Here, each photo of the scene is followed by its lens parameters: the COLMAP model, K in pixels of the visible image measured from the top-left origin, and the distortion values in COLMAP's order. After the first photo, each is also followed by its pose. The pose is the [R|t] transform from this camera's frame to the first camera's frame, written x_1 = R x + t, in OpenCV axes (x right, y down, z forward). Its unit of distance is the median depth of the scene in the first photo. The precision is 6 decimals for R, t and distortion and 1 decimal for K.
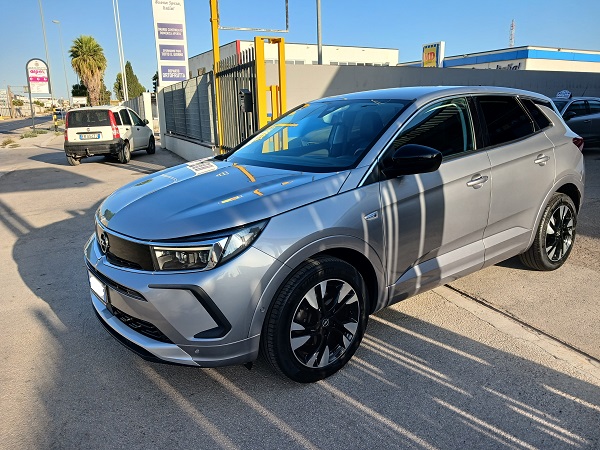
lens RADIAL K [[482.0, 0, 304.0], [0, 482.0, 225.7], [0, 0, 1]] dist [0.020529, -0.034212]
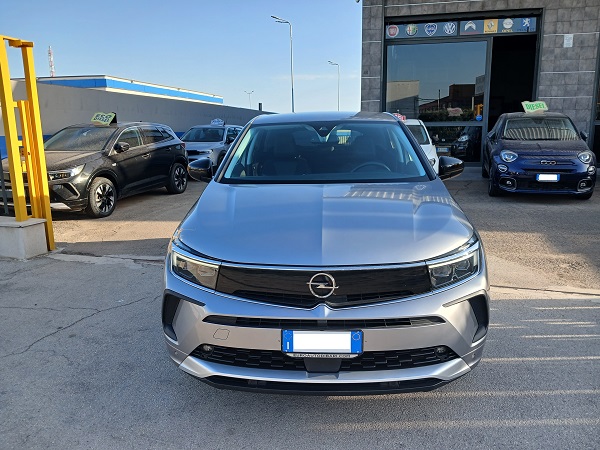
lens RADIAL K [[482.0, 0, 301.6], [0, 482.0, 225.0], [0, 0, 1]] dist [0.020529, -0.034212]
pose [[0.635874, -0.136282, 0.759665, -0.845237], [0.178300, 0.983600, 0.027210, -0.078681], [-0.750915, 0.118146, 0.649745, 0.399934]]
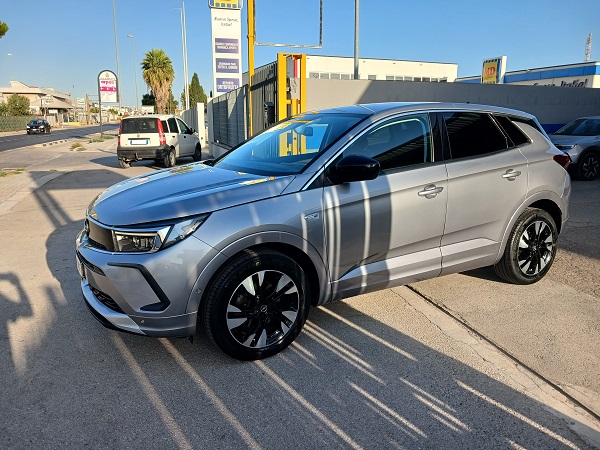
lens RADIAL K [[482.0, 0, 297.9], [0, 482.0, 223.5], [0, 0, 1]] dist [0.020529, -0.034212]
pose [[0.990421, 0.050019, -0.128704, 0.202713], [-0.053632, 0.998254, -0.024763, 0.020322], [0.127241, 0.031428, 0.991374, -0.089507]]
